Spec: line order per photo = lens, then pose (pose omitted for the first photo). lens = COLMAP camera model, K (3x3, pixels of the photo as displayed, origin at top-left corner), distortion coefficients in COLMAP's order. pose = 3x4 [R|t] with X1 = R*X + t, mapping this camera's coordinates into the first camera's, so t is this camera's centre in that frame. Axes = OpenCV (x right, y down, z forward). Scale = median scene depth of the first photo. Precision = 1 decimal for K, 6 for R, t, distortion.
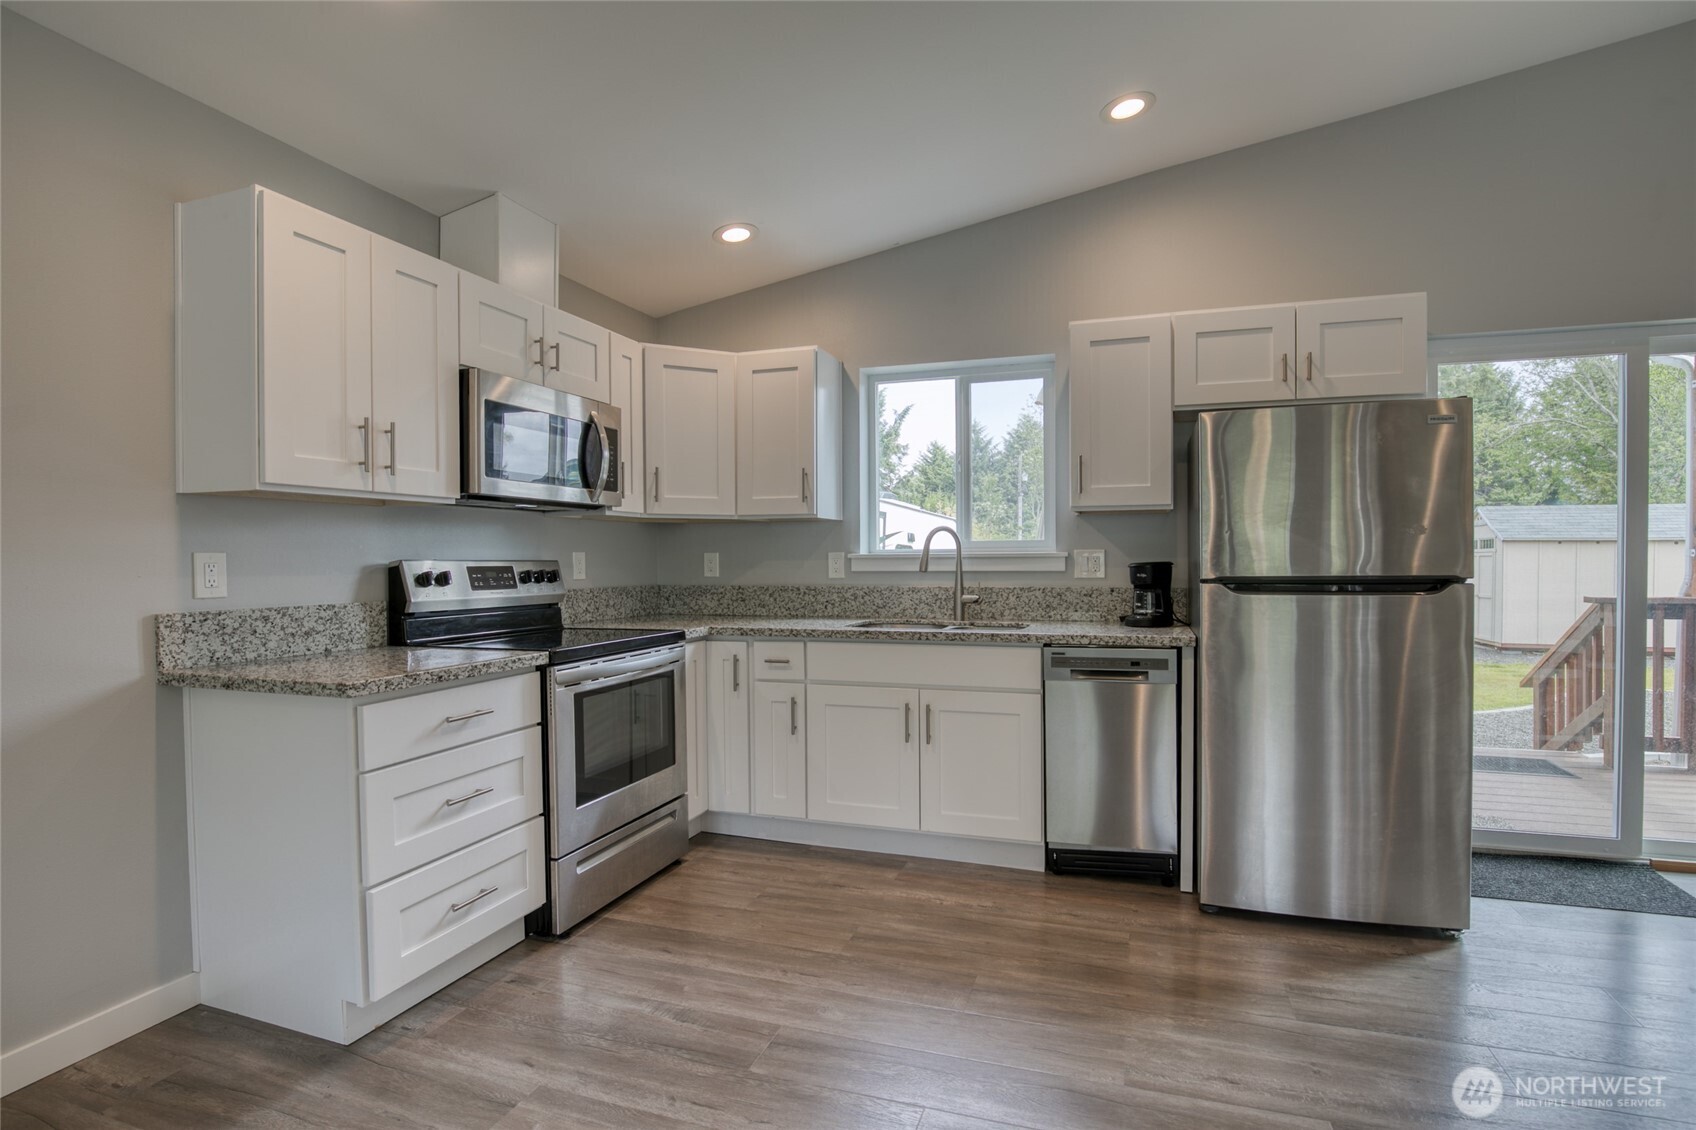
lens RADIAL K [[794.9, 0, 905.8], [0, 794.9, 568.8], [0, 0, 1]] dist [-0.033833, 0.006686]
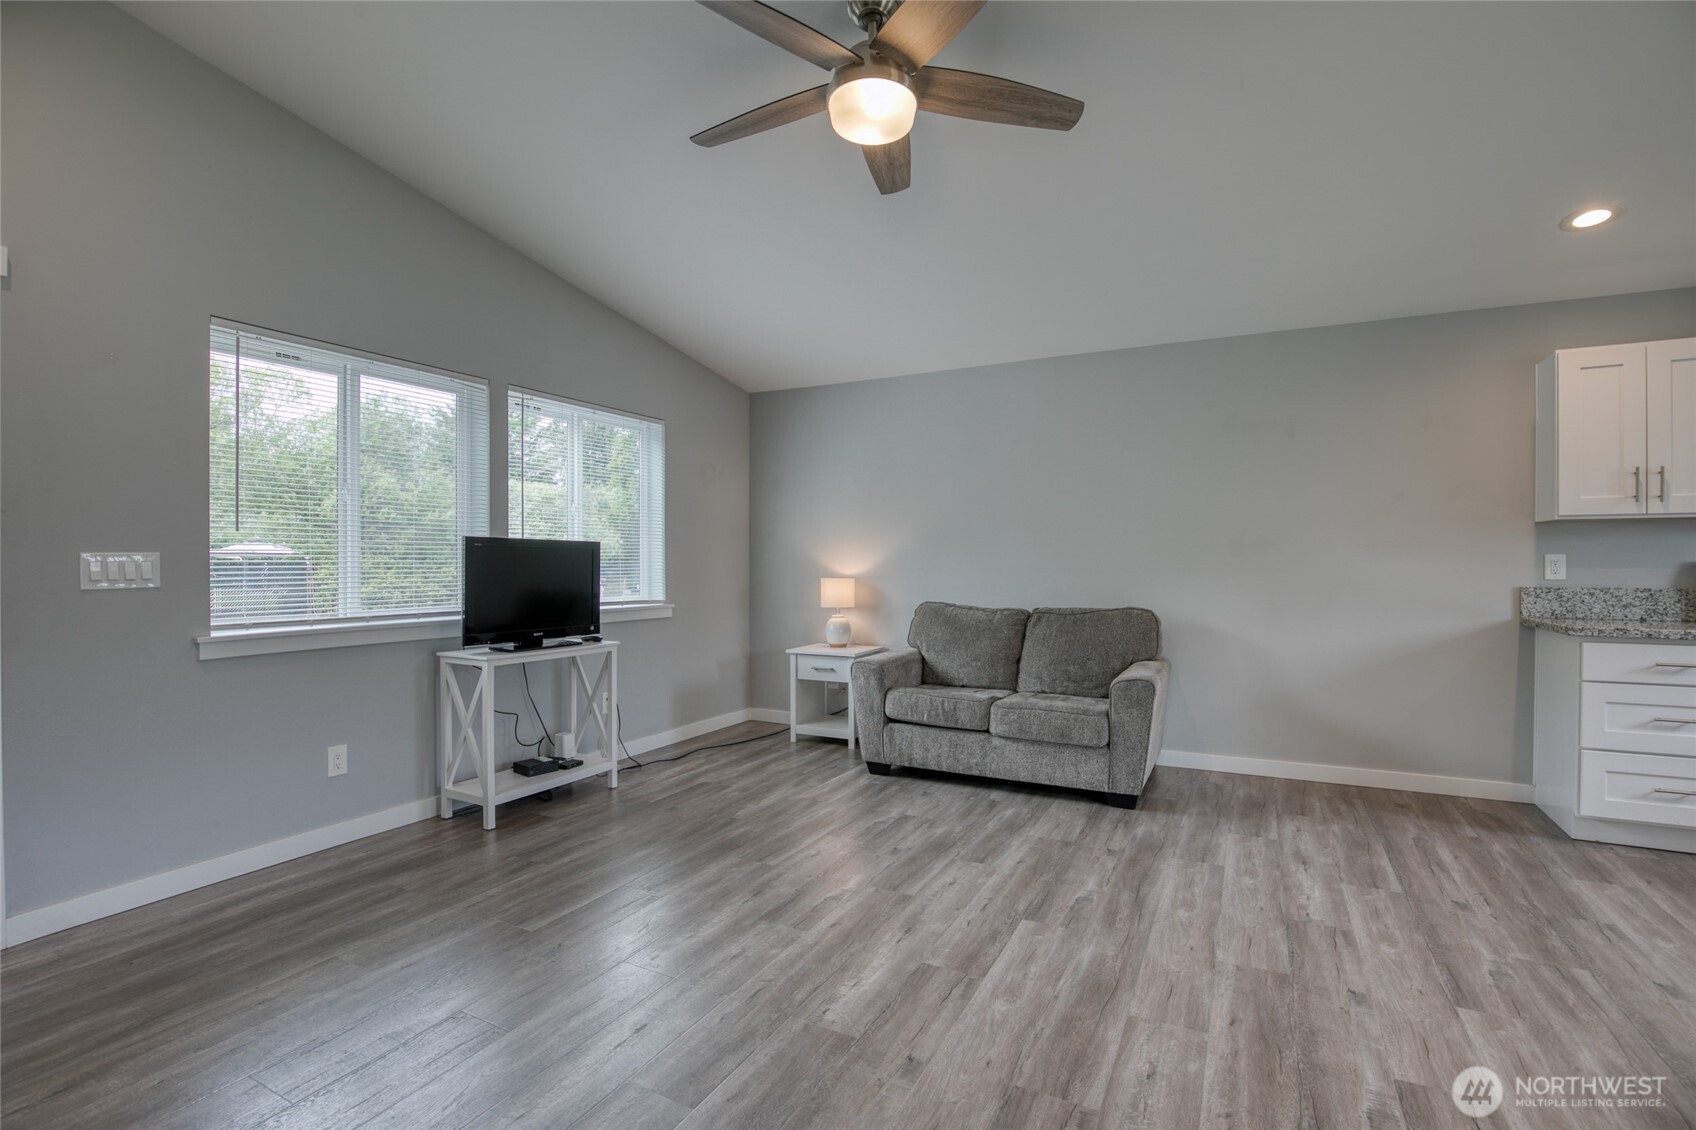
lens RADIAL K [[794.9, 0, 815.1], [0, 794.9, 582.4], [0, 0, 1]] dist [-0.033833, 0.006686]
pose [[-0.203308, 0.032234, -0.978584, 0.881957], [-0.010239, 0.999333, 0.035045, -0.000947], [0.979061, 0.017145, -0.202842, -0.217091]]
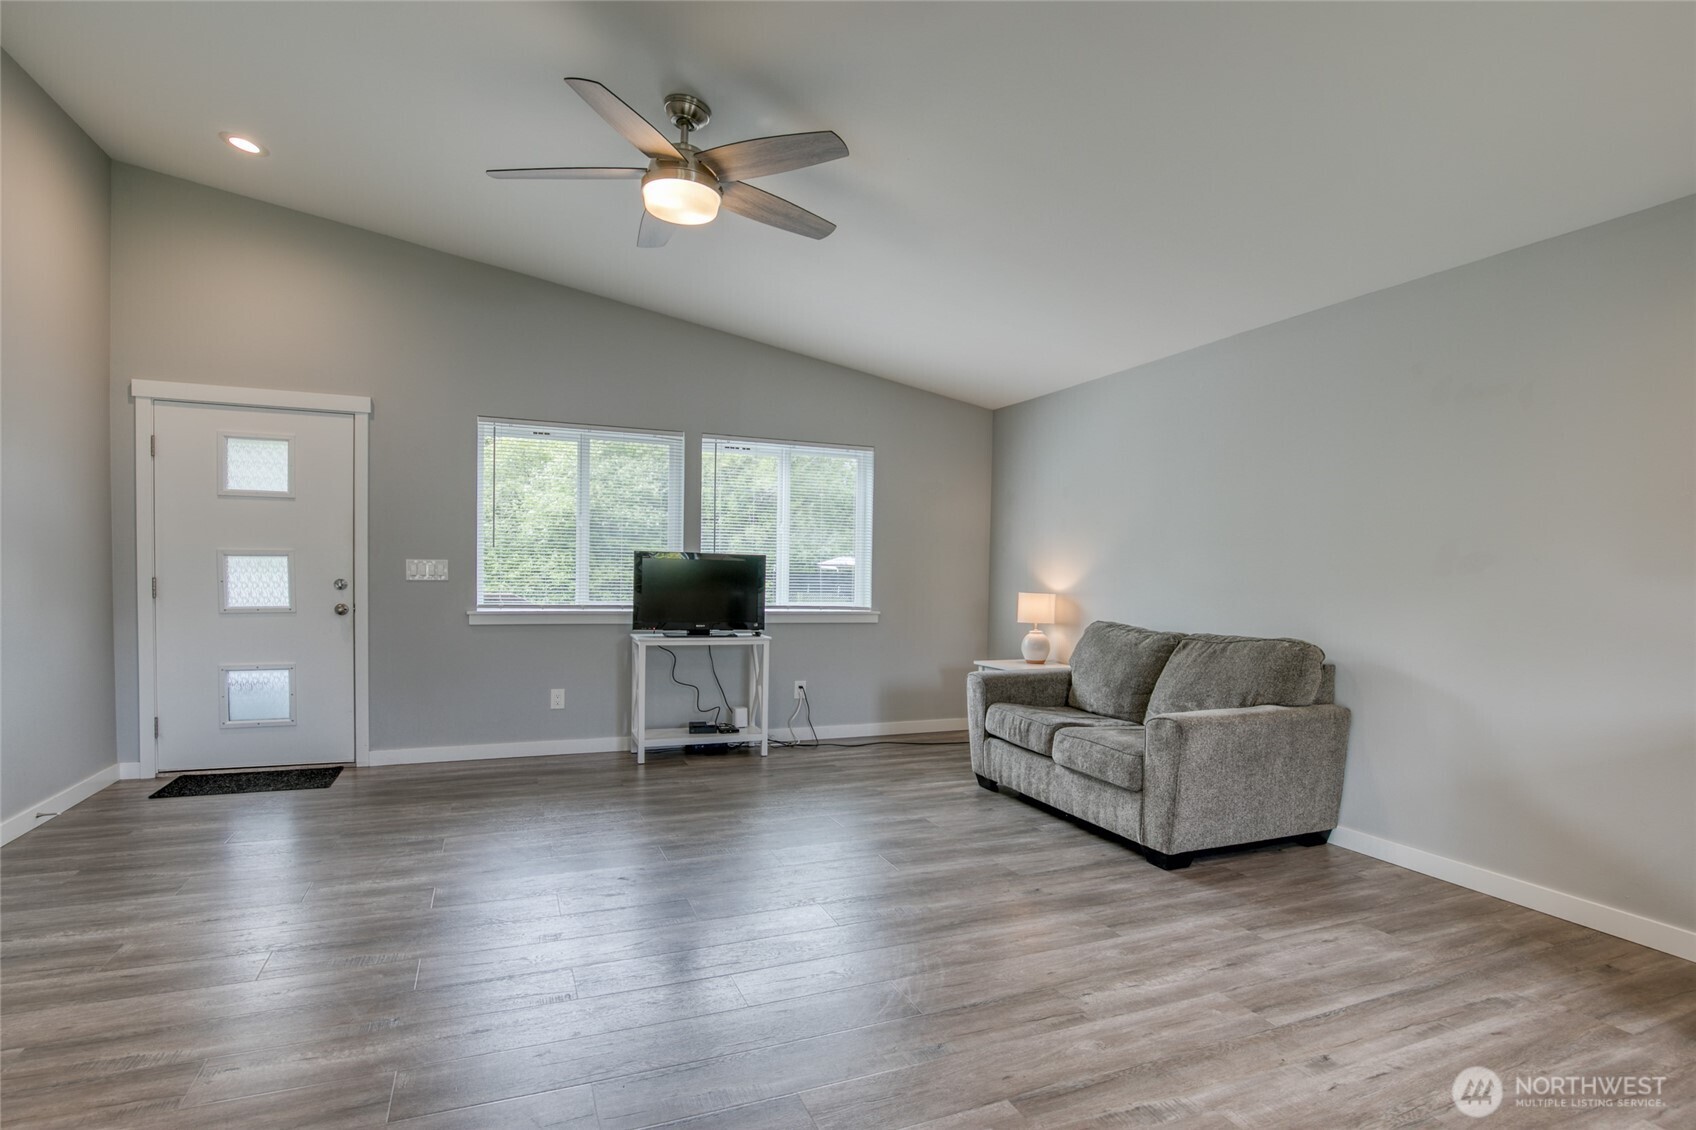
lens RADIAL K [[794.9, 0, 856.5], [0, 794.9, 643.1], [0, 0, 1]] dist [-0.033833, 0.006686]
pose [[-0.769104, 0.044983, -0.637538, 0.526512], [-0.020717, 0.995241, 0.095214, 0.001643], [0.638788, 0.086437, -0.764512, 0.602199]]
